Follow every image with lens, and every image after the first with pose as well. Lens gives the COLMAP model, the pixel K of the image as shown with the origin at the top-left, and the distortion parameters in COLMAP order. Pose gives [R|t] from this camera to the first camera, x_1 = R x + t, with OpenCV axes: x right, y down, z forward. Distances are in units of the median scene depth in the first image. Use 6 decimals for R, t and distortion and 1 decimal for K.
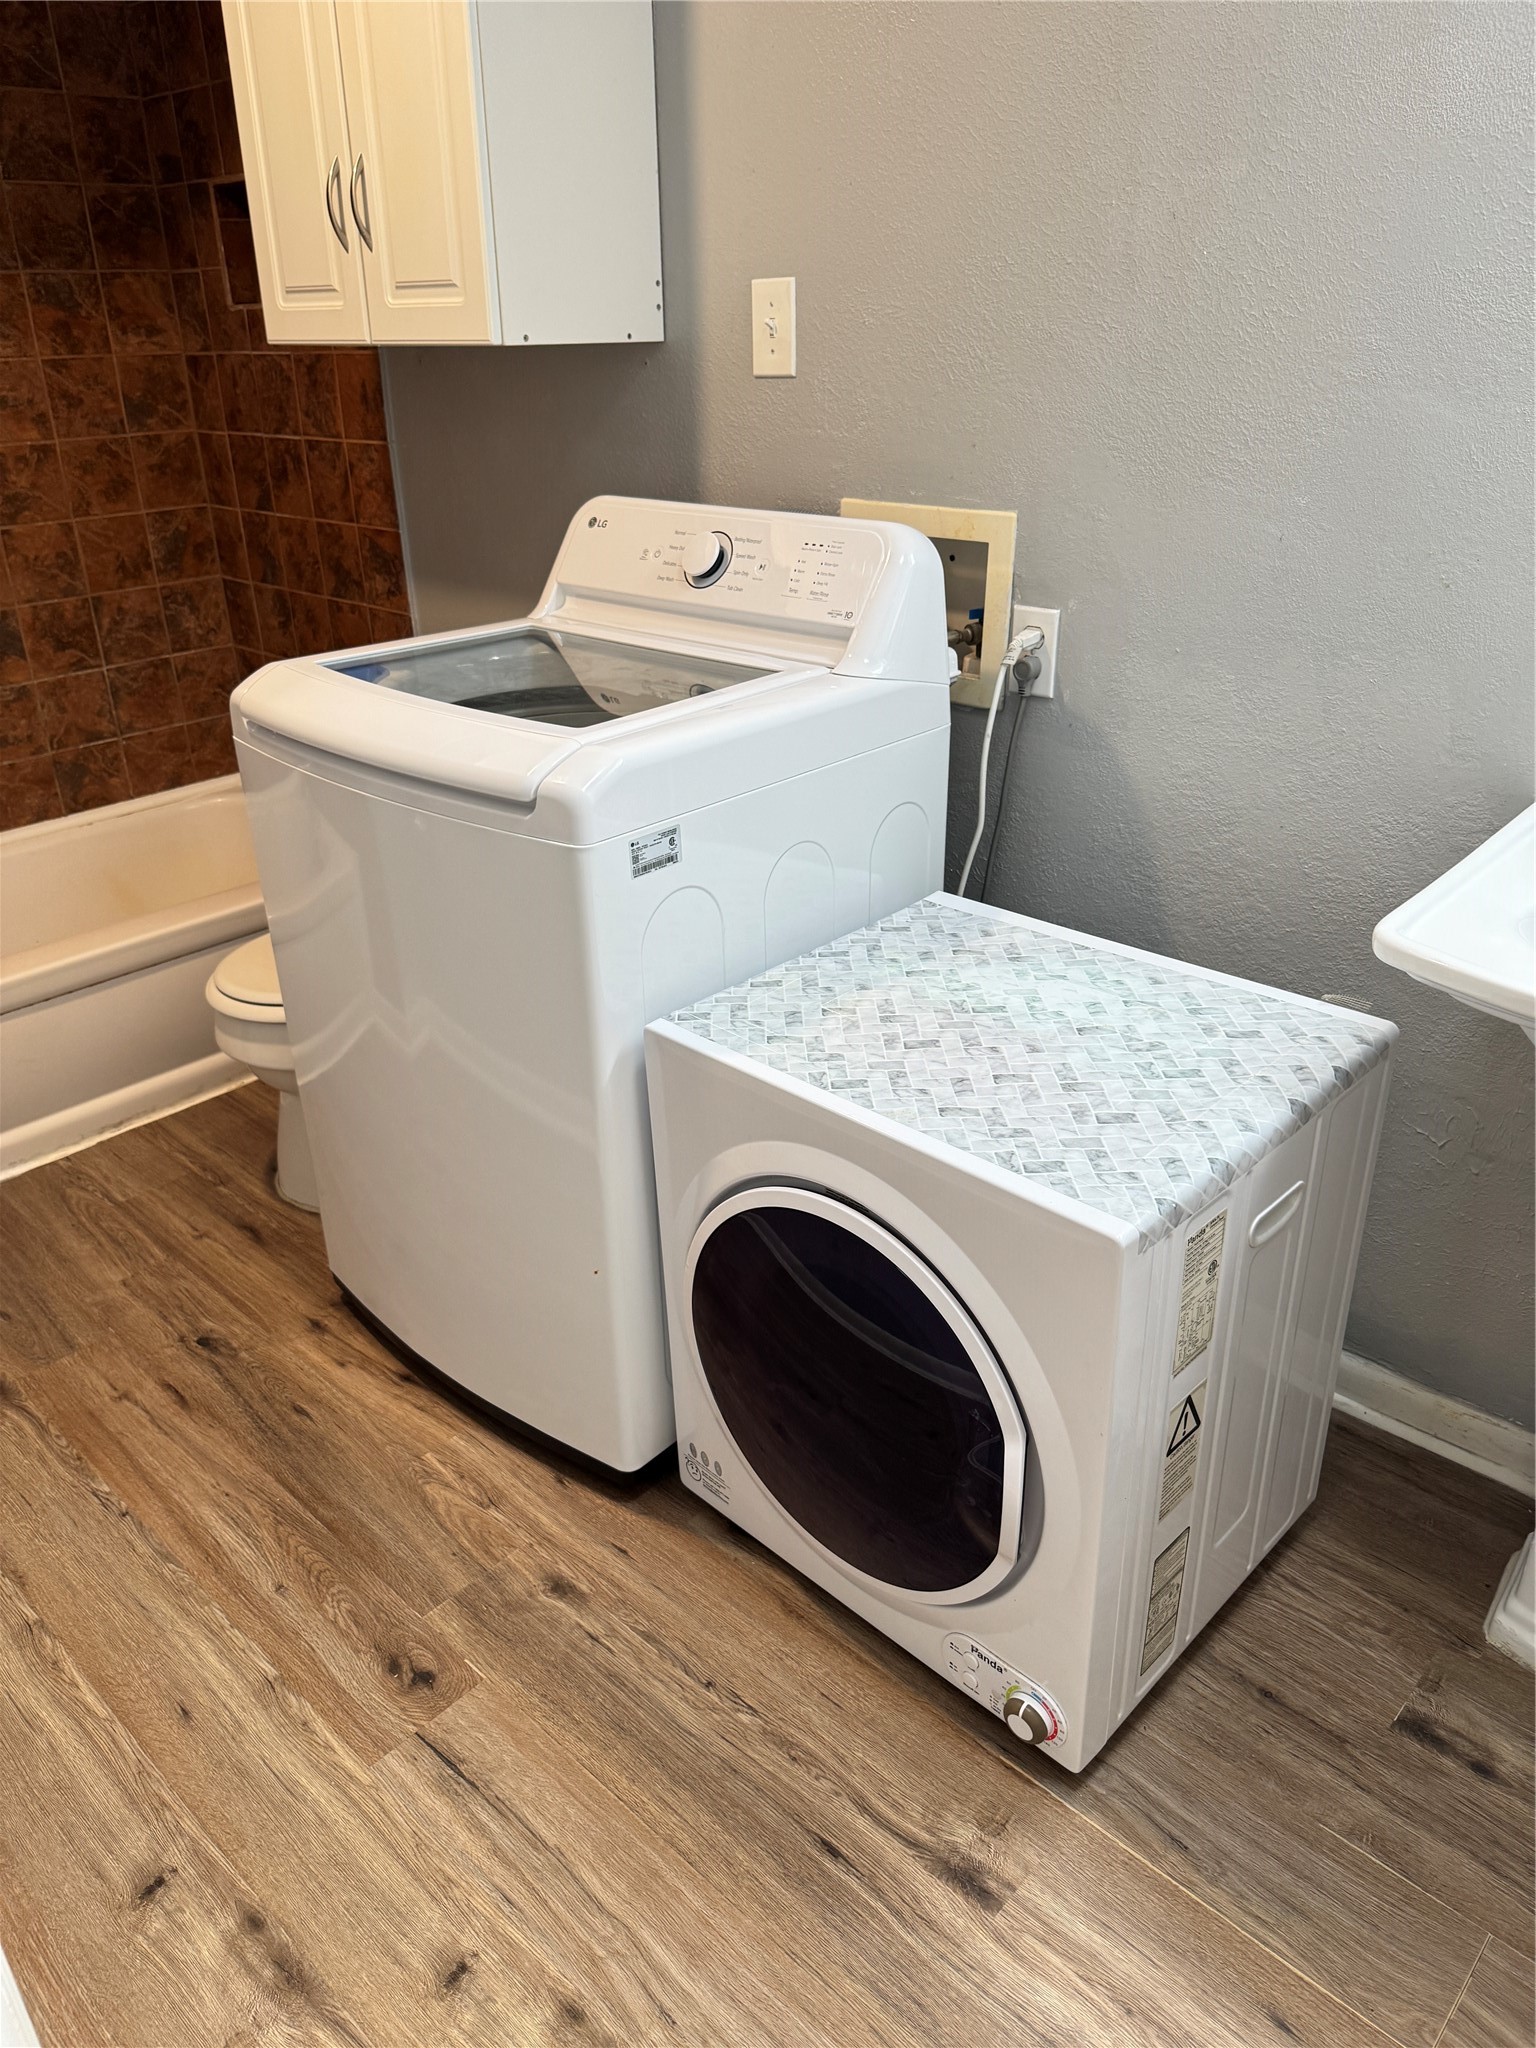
lens RADIAL K [[1470.2, 0, 772.6], [0, 1470.2, 1024.5], [0, 0, 1]] dist [0.064644, -0.094706]
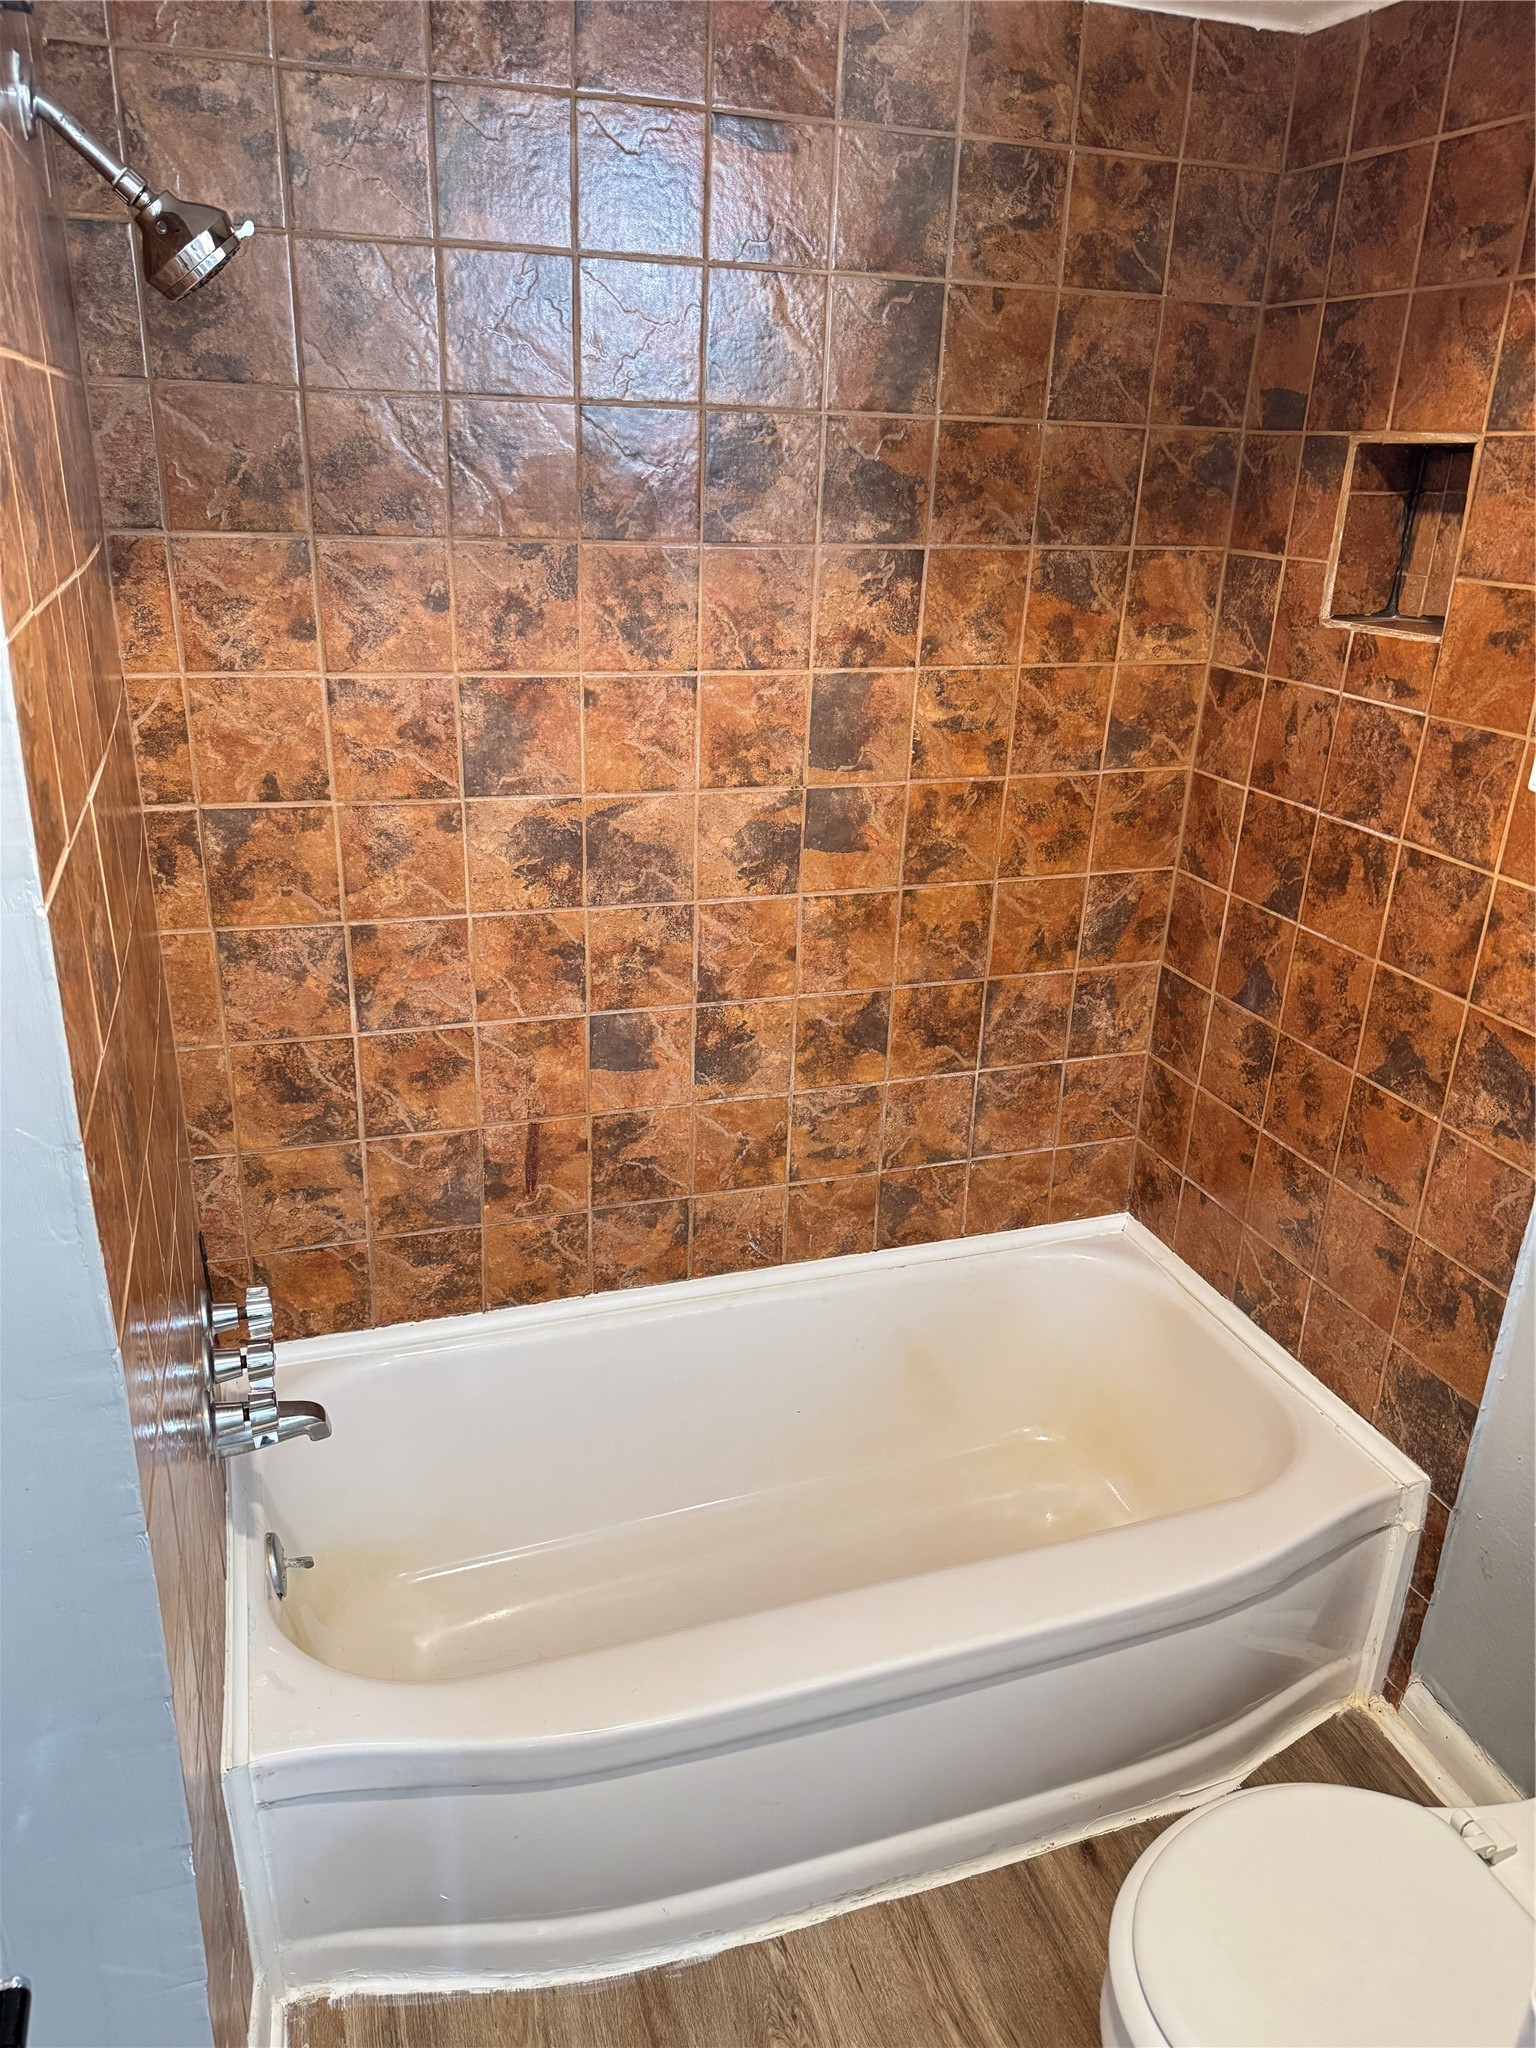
lens RADIAL K [[1470.2, 0, 771.9], [0, 1470.2, 1035.8], [0, 0, 1]] dist [0.064644, -0.094706]
pose [[0.882842, 0.214547, -0.417803, -0.375415], [-0.248401, 0.968262, -0.027672, -0.325355], [0.398606, 0.128213, 0.908116, 0.482977]]
